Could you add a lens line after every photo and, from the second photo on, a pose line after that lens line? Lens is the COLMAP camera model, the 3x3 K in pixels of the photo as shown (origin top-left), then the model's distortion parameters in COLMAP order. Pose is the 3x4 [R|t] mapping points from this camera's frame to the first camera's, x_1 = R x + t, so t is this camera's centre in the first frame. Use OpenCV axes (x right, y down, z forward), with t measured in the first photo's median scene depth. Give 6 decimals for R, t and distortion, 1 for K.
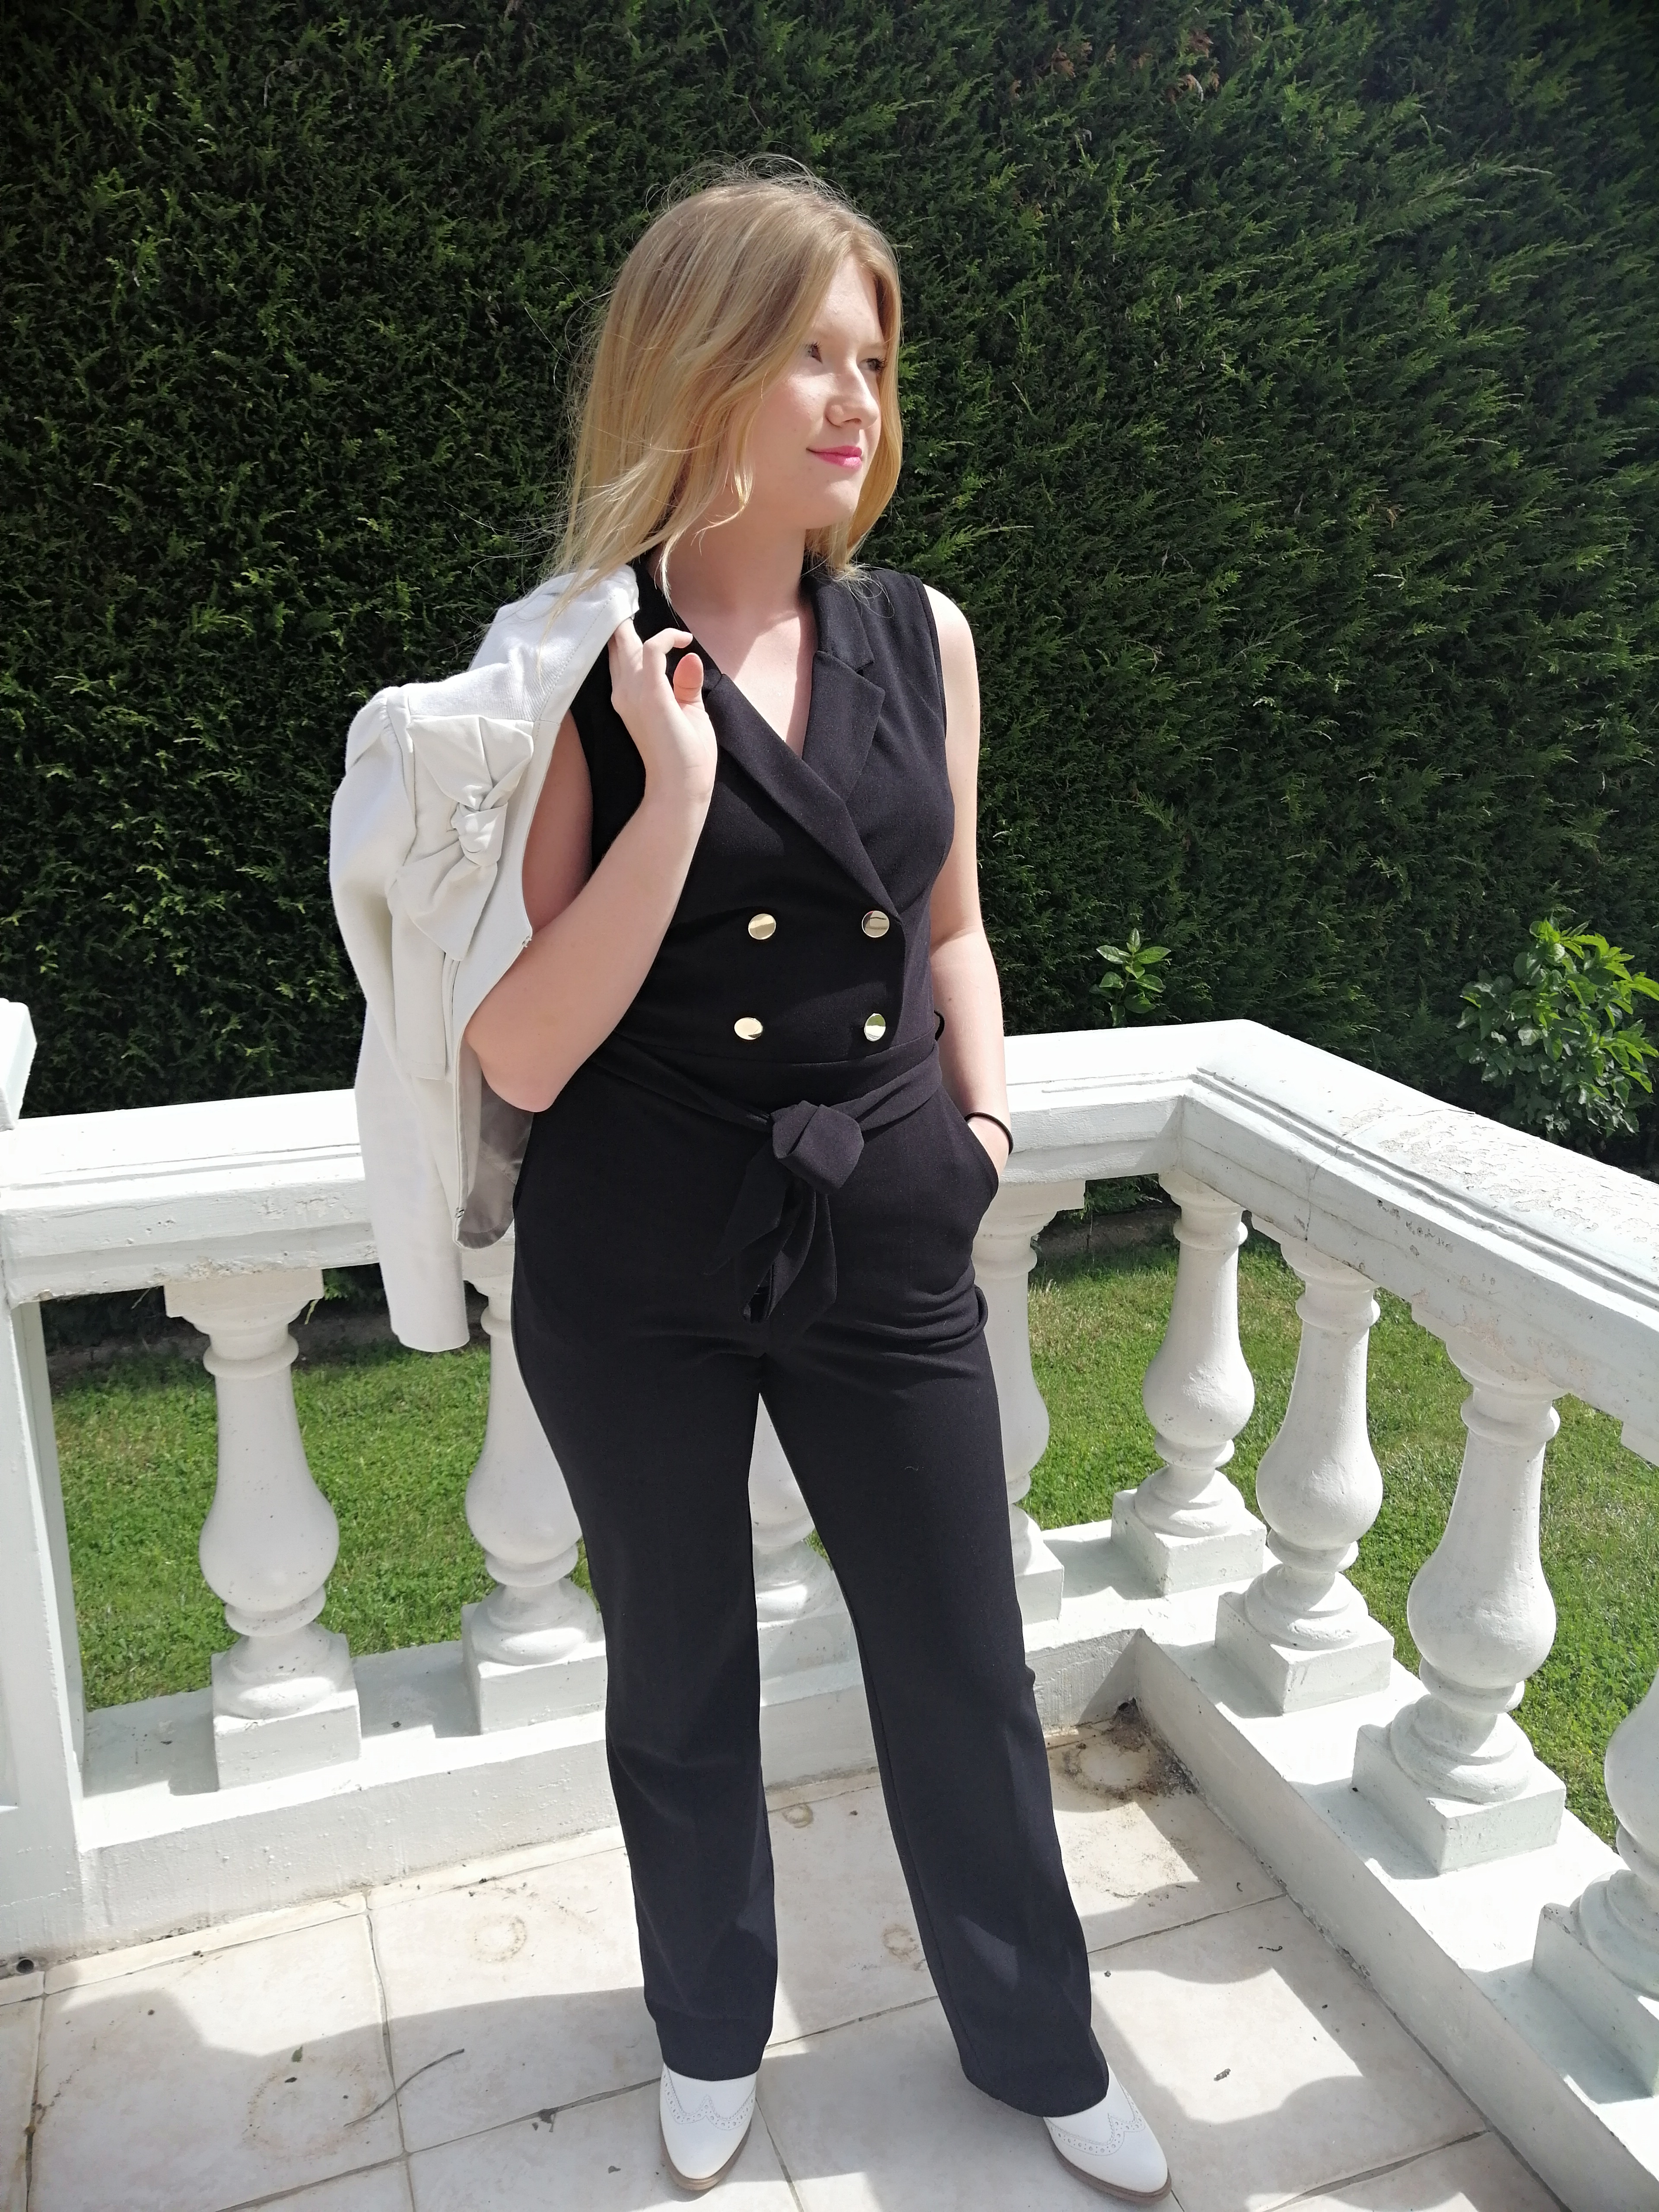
lens RADIAL K [[1733.9, 0, 839.0], [0, 1733.9, 1105.2], [0, 0, 1]] dist [-0.018772, 0.050496]
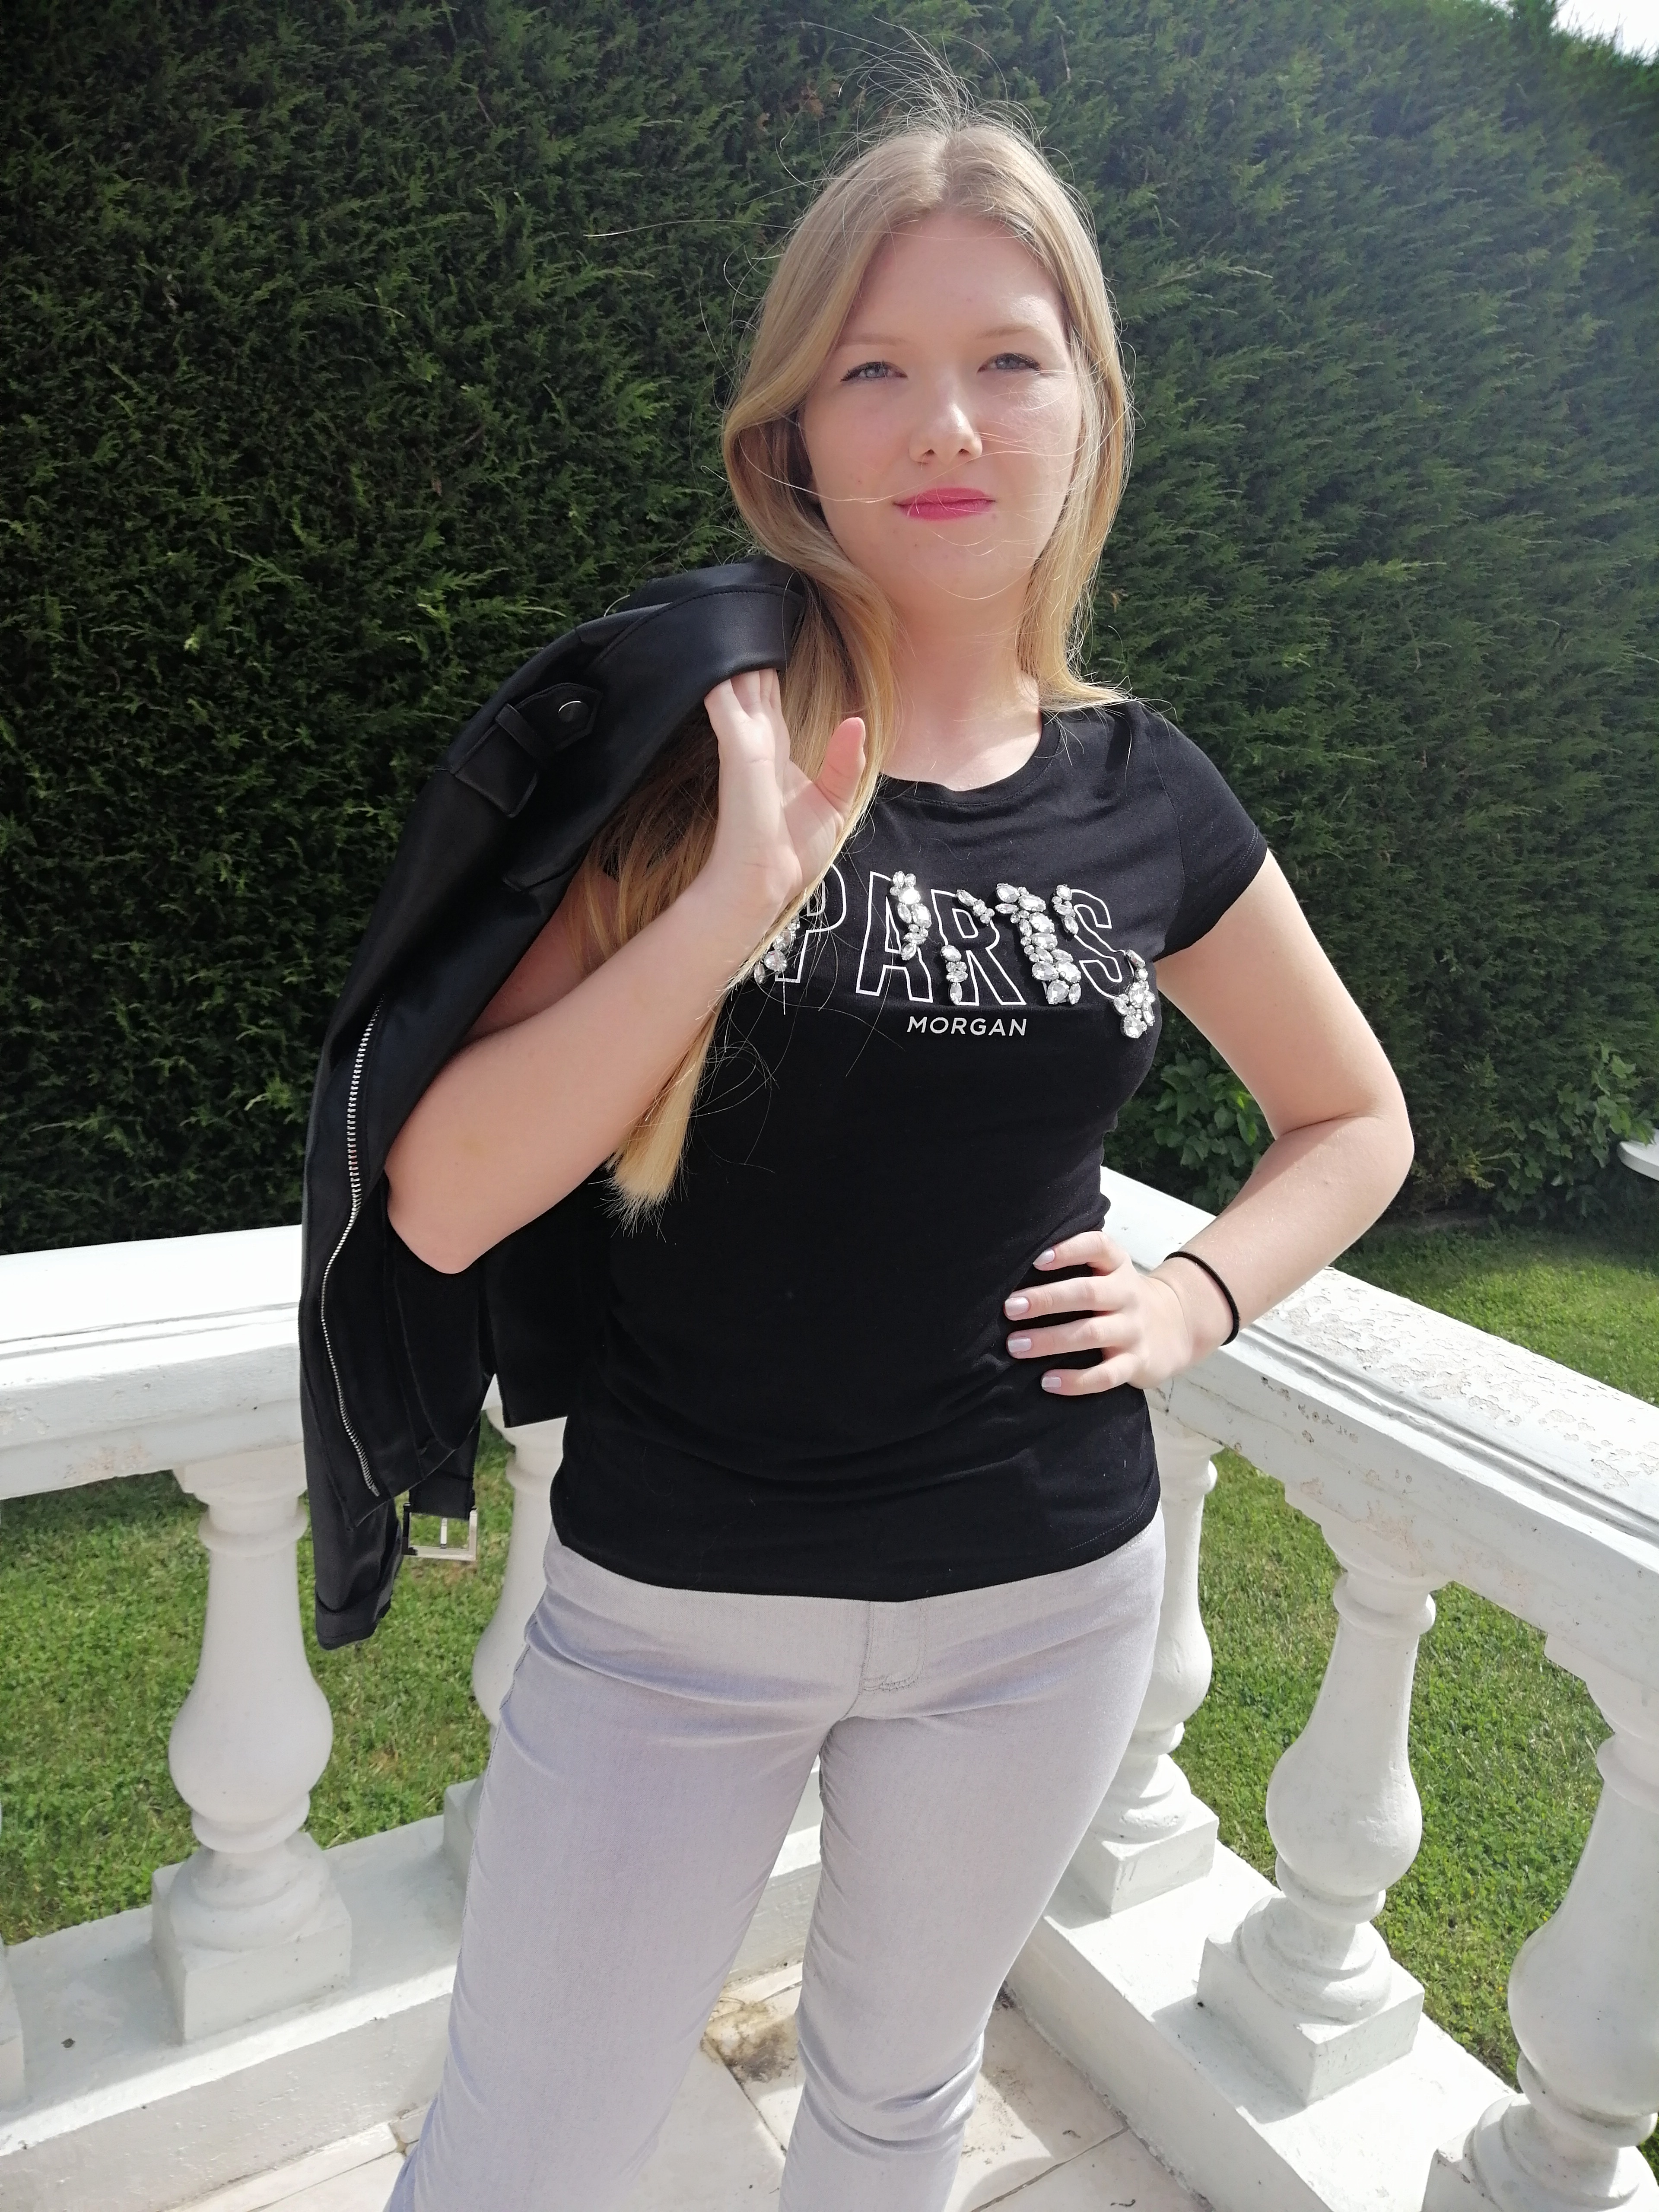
lens RADIAL K [[1733.9, 0, 839.0], [0, 1733.9, 1105.2], [0, 0, 1]] dist [-0.018772, 0.050496]
pose [[0.975238, 0.010059, 0.220929, -0.058646], [-0.006103, 0.999809, -0.018583, -0.037901], [-0.221074, 0.016775, 0.975113, 0.086728]]
